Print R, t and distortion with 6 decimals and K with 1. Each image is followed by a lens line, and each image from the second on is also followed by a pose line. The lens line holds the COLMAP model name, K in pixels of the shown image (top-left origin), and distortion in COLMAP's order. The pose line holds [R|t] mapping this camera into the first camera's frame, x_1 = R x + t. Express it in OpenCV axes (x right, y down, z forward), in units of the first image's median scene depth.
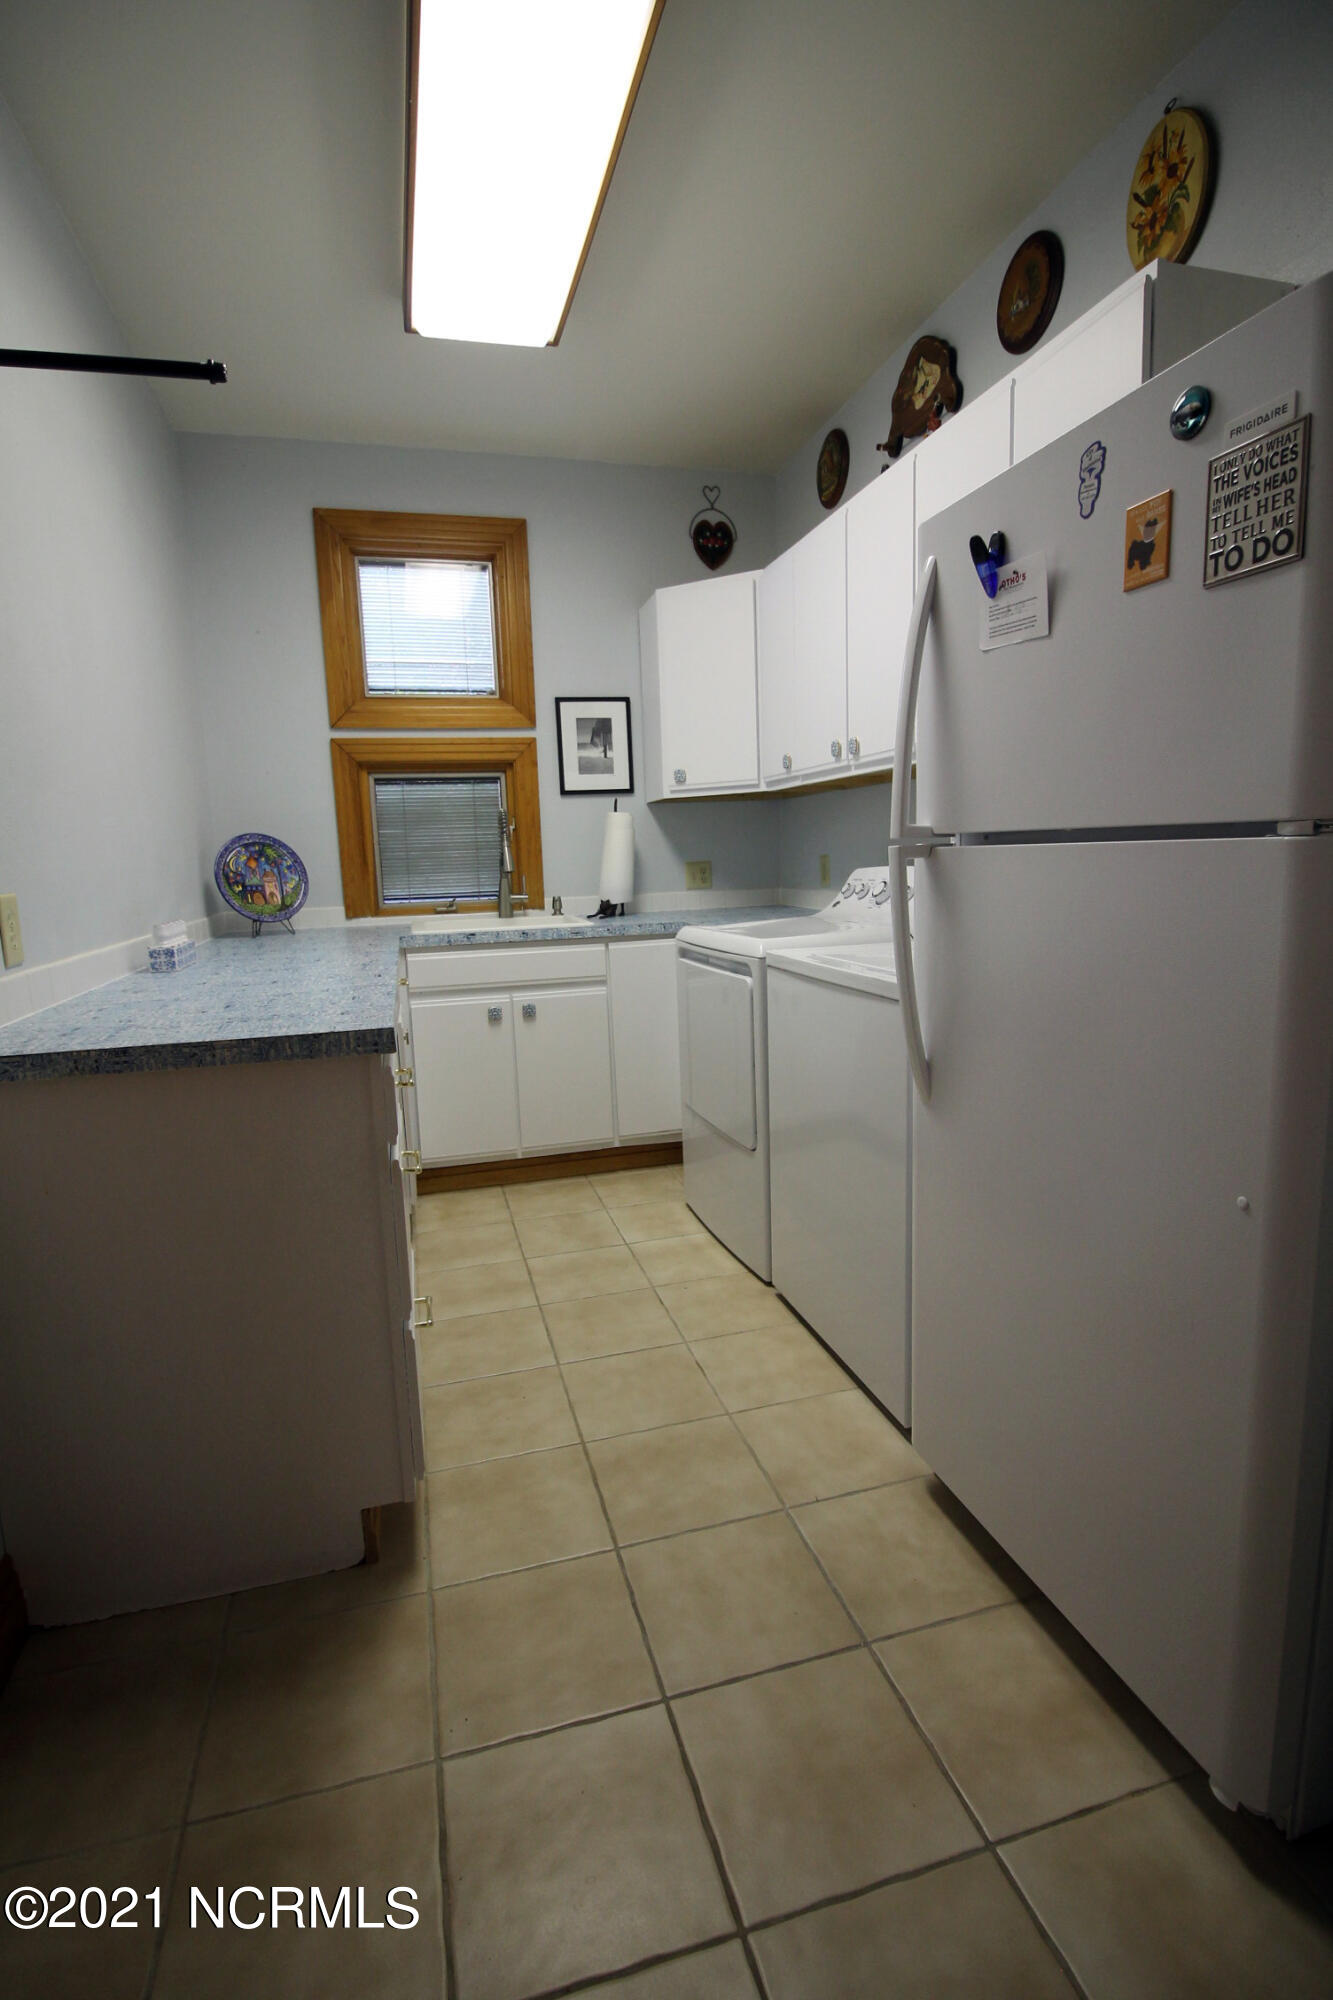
lens RADIAL K [[951.7, 0, 665.6], [0, 951.7, 1002.1], [0, 0, 1]] dist [-0.011294, -0.001831]
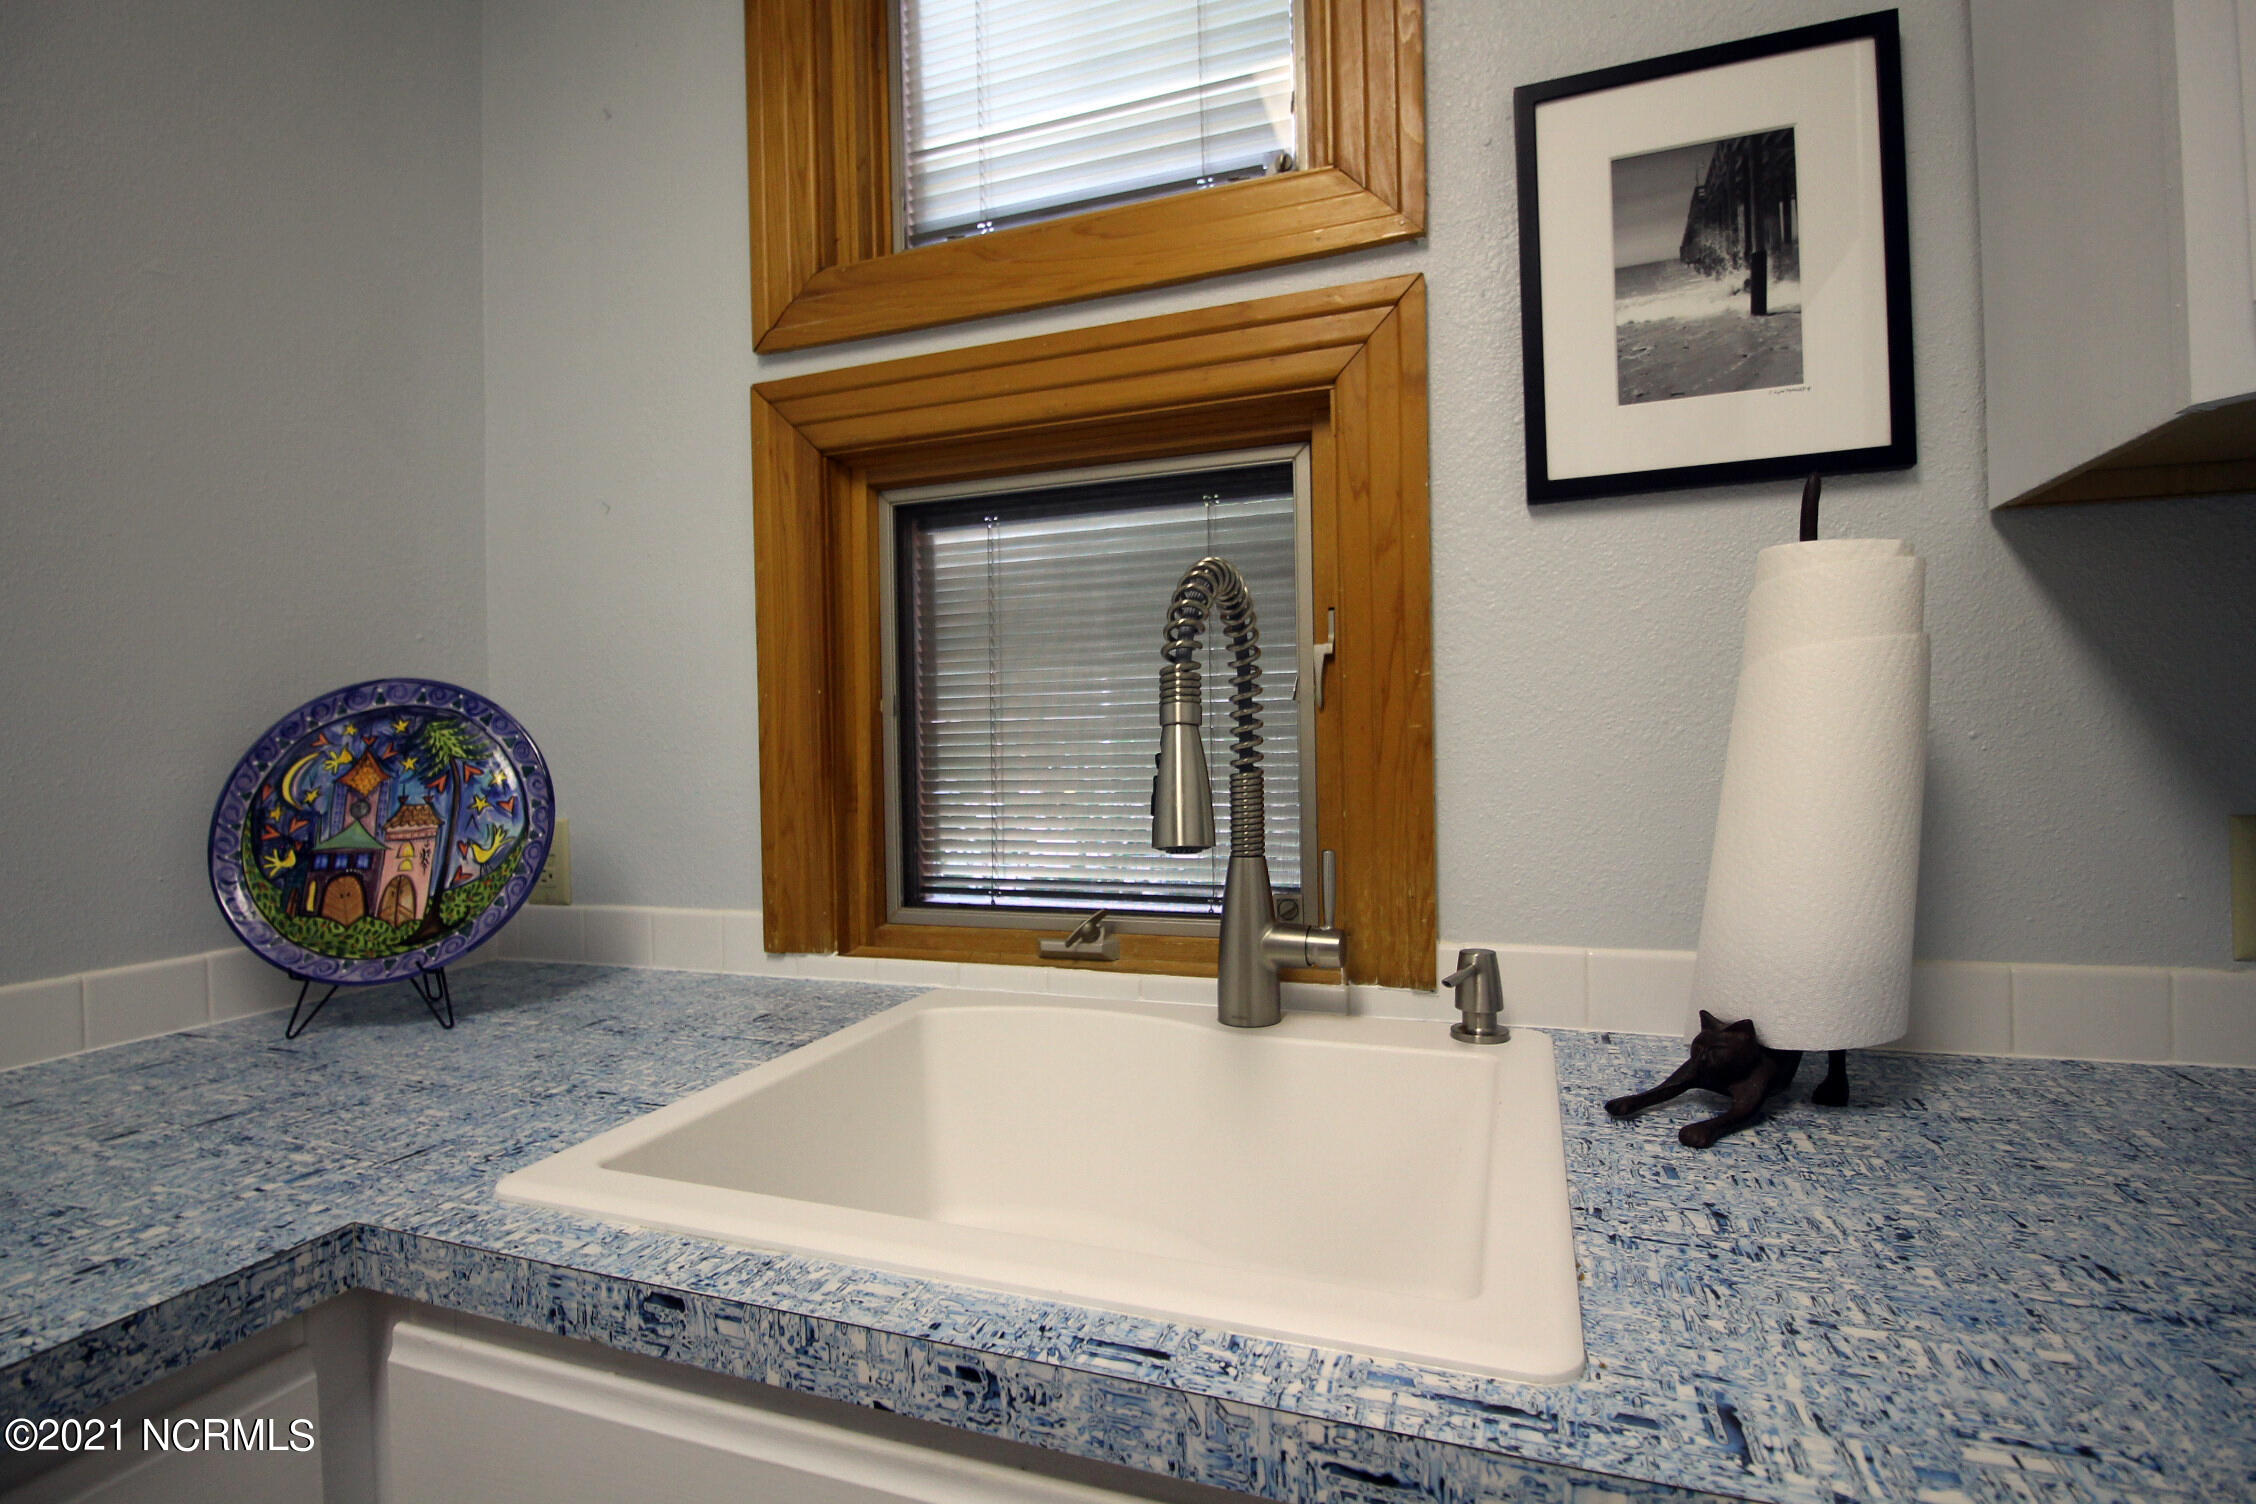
lens RADIAL K [[1073.6, 0, 1131.2], [0, 1073.6, 747.1], [0, 0, 1]] dist [-0.011294, -0.001831]
pose [[0.814032, 0.017663, -0.580551, -0.037997], [-0.095375, 0.990035, -0.103611, -0.125595], [0.572936, 0.139712, 0.807605, 0.756600]]
